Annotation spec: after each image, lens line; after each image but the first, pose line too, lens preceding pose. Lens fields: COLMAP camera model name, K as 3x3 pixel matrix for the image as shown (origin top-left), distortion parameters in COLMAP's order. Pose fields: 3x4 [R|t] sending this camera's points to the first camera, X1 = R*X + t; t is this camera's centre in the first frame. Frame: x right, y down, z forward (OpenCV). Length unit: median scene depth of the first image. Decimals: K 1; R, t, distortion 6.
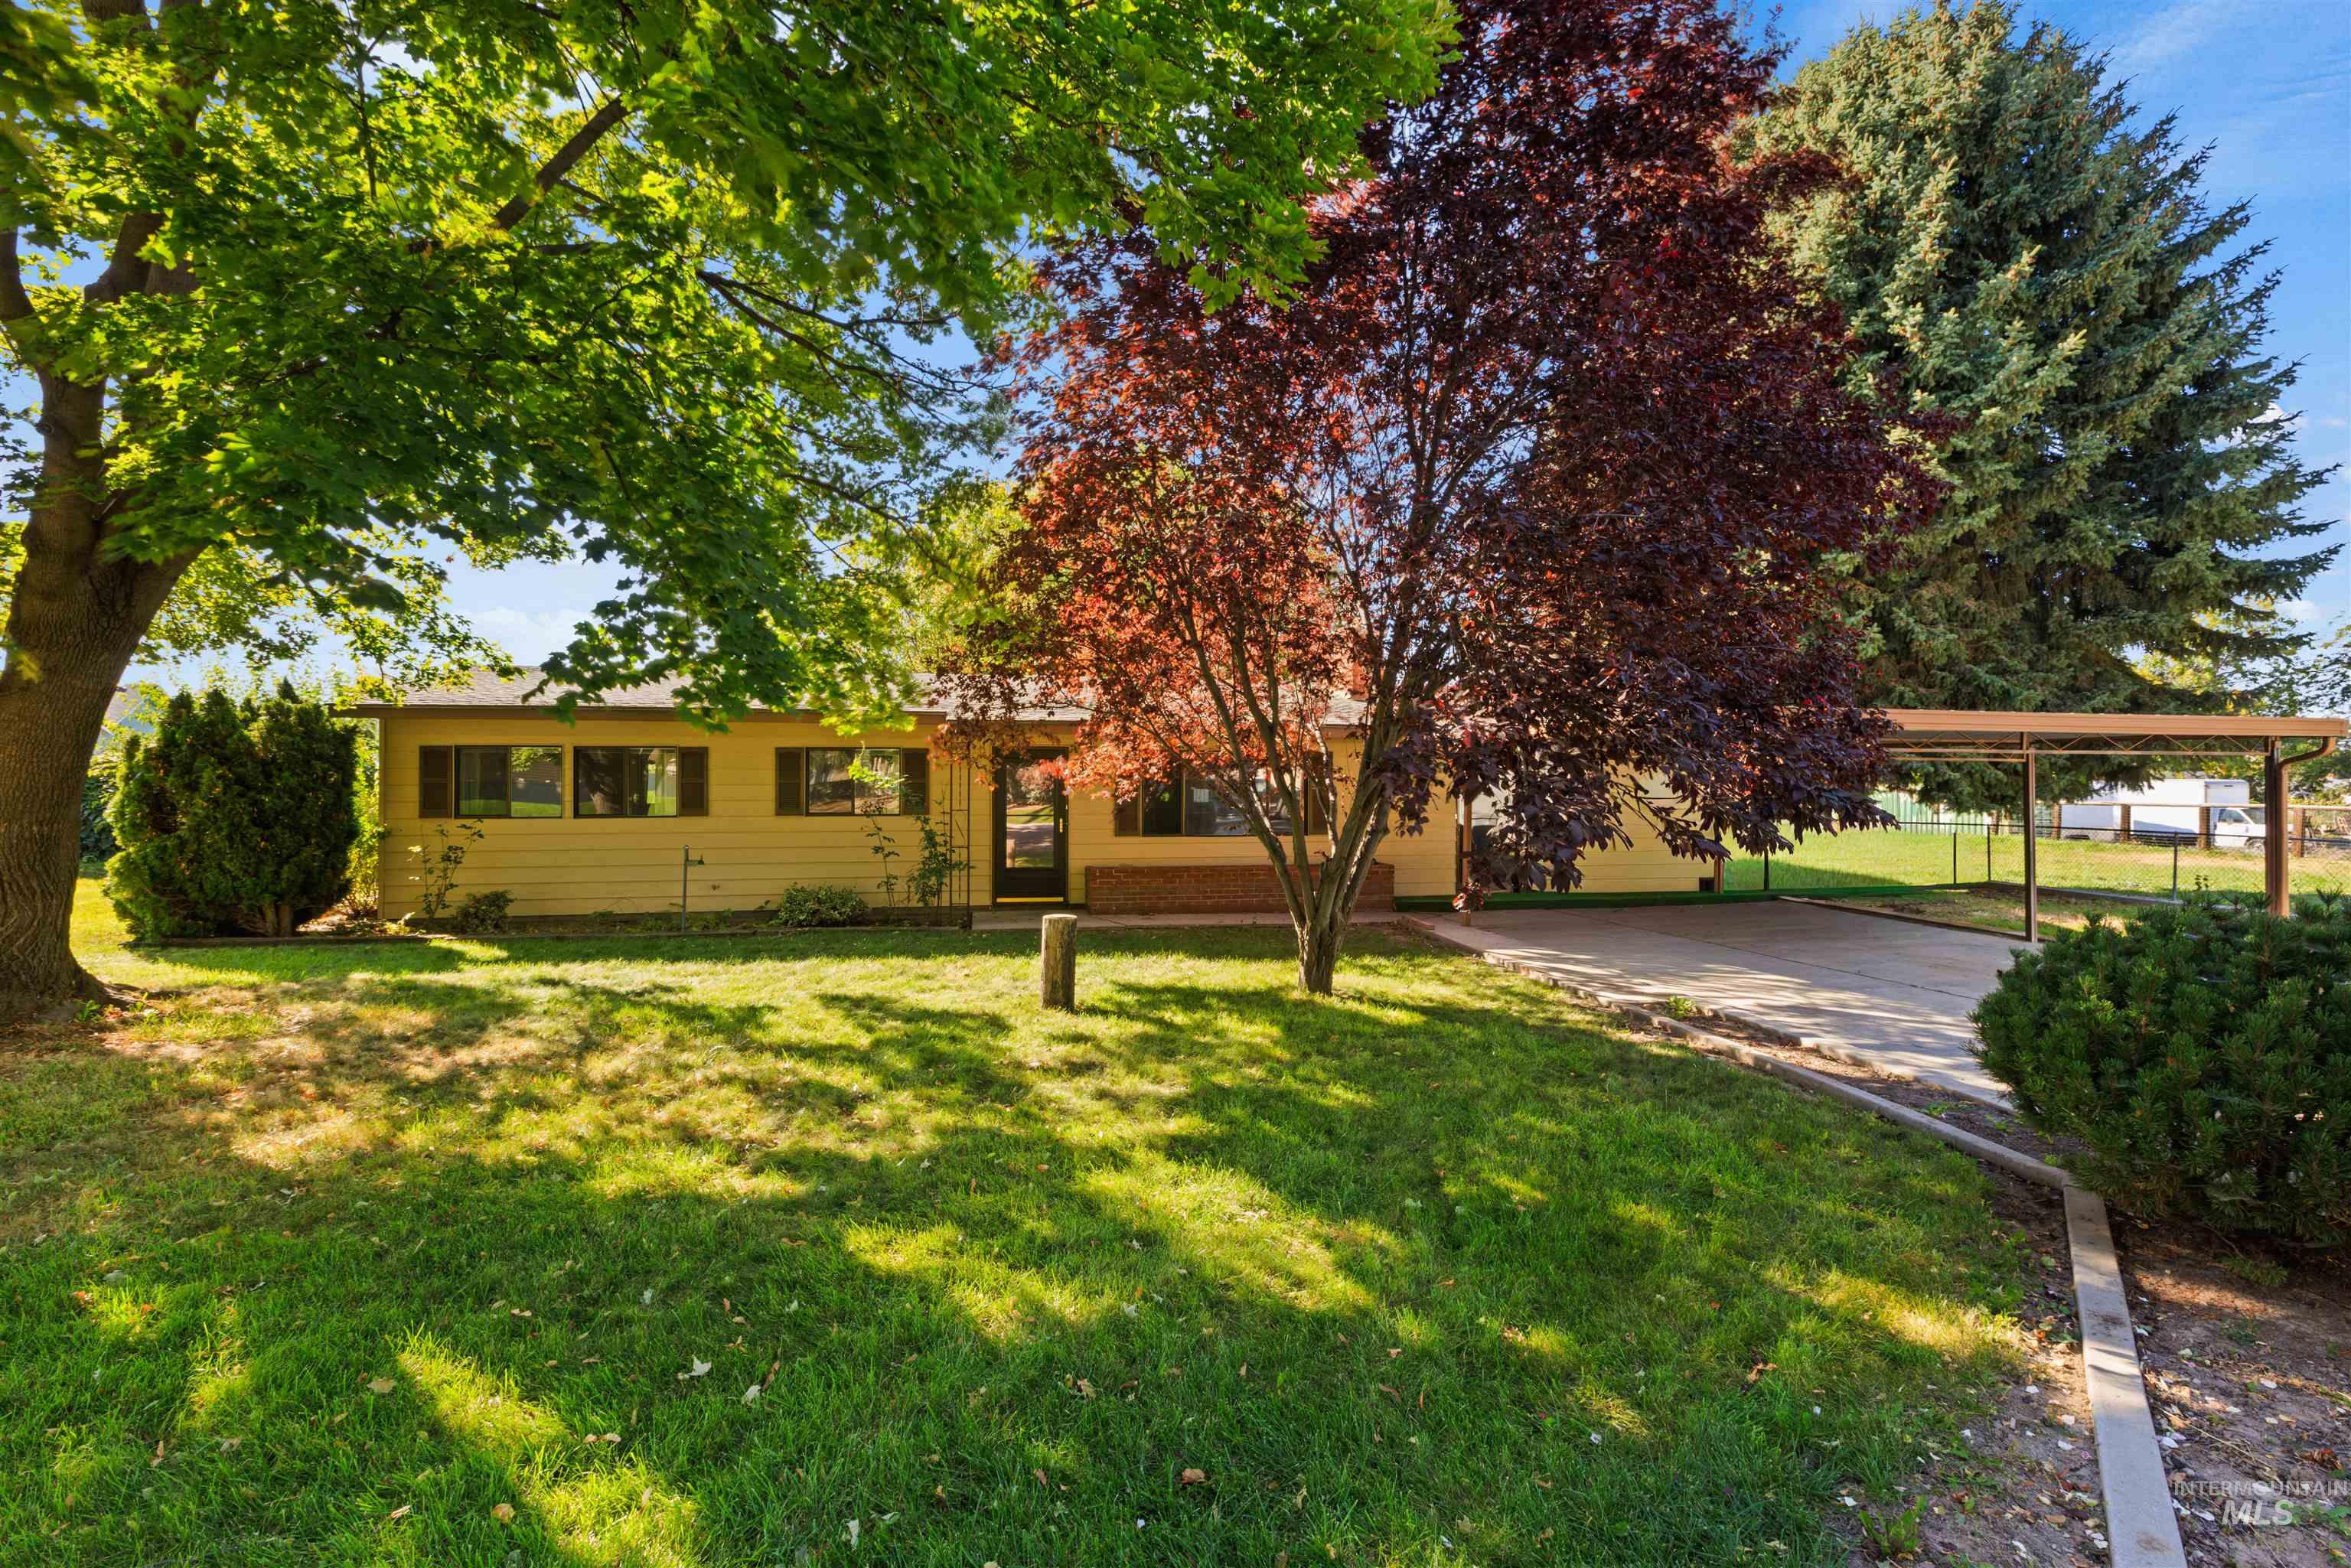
lens RADIAL K [[1043.2, 0, 1190.1], [0, 1043.2, 780.6], [0, 0, 1]] dist [0.001297, -0.001057]
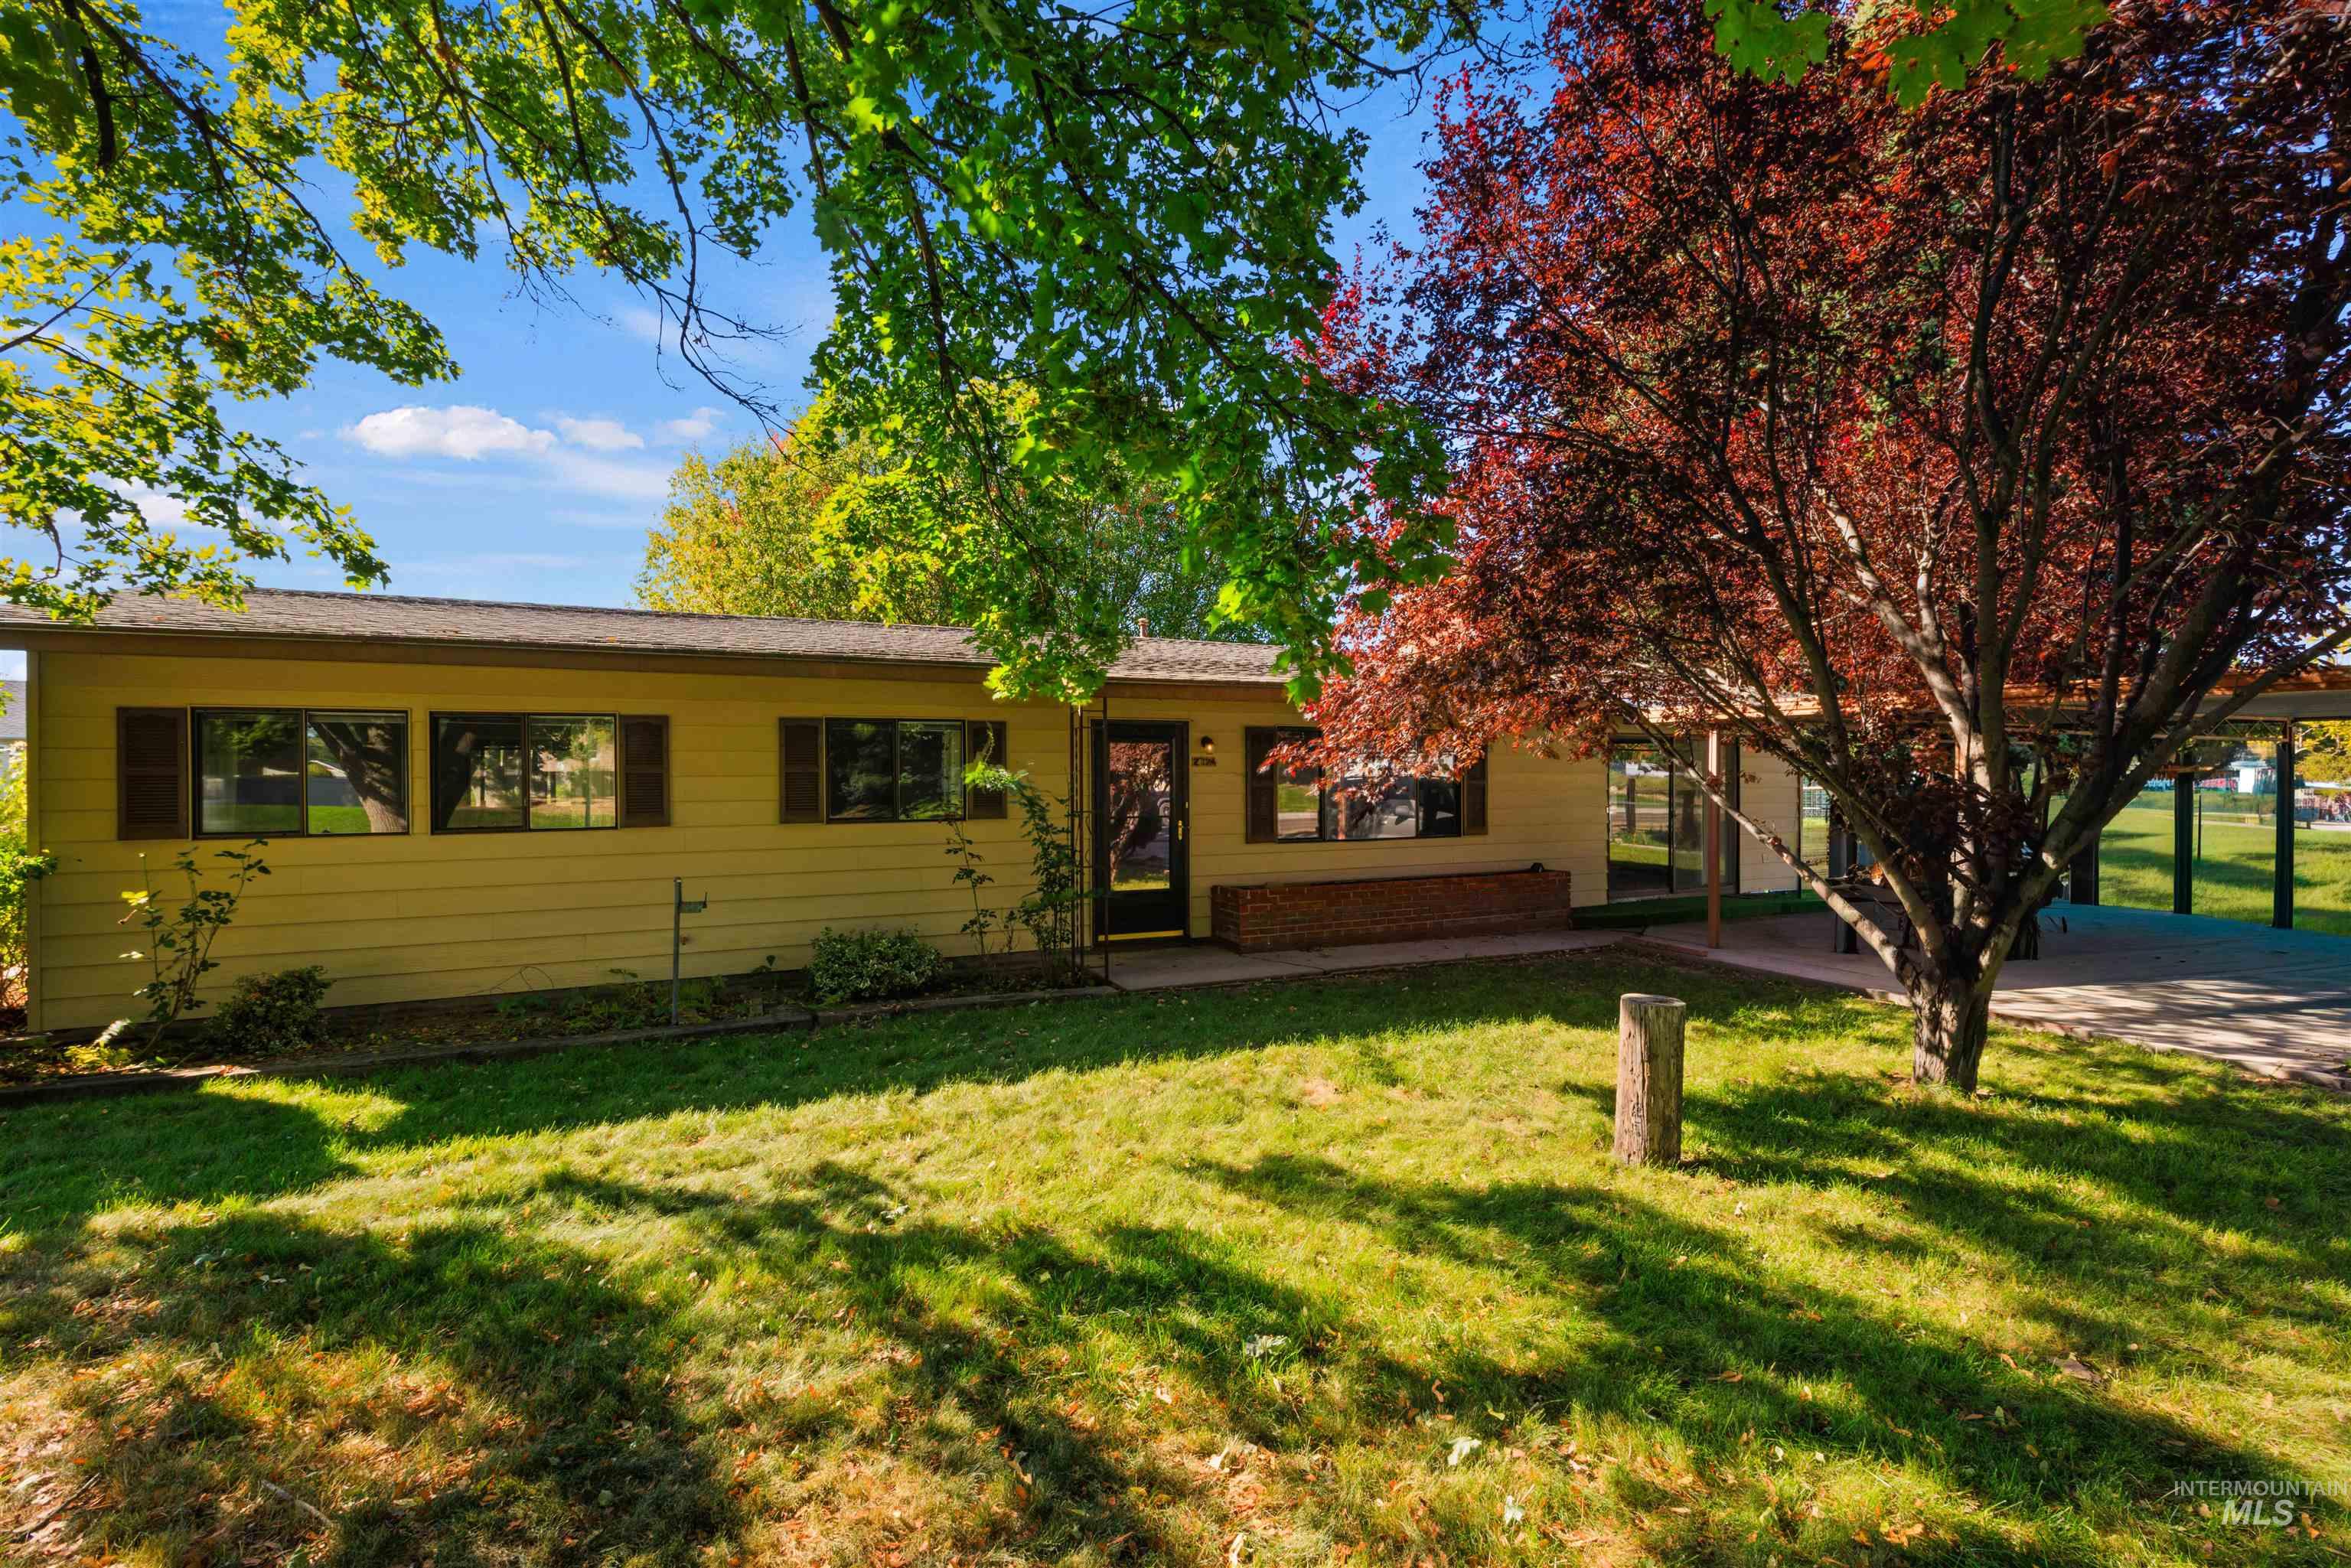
lens RADIAL K [[1023.1, 0, 1173.0], [0, 1023.1, 783.0], [0, 0, 1]] dist [0.002017, 0.000476]
pose [[0.966820, -0.005330, 0.255401, -0.353922], [0.002932, 0.999948, 0.009767, 0.002909], [-0.255440, -0.008694, 0.966786, 0.355226]]
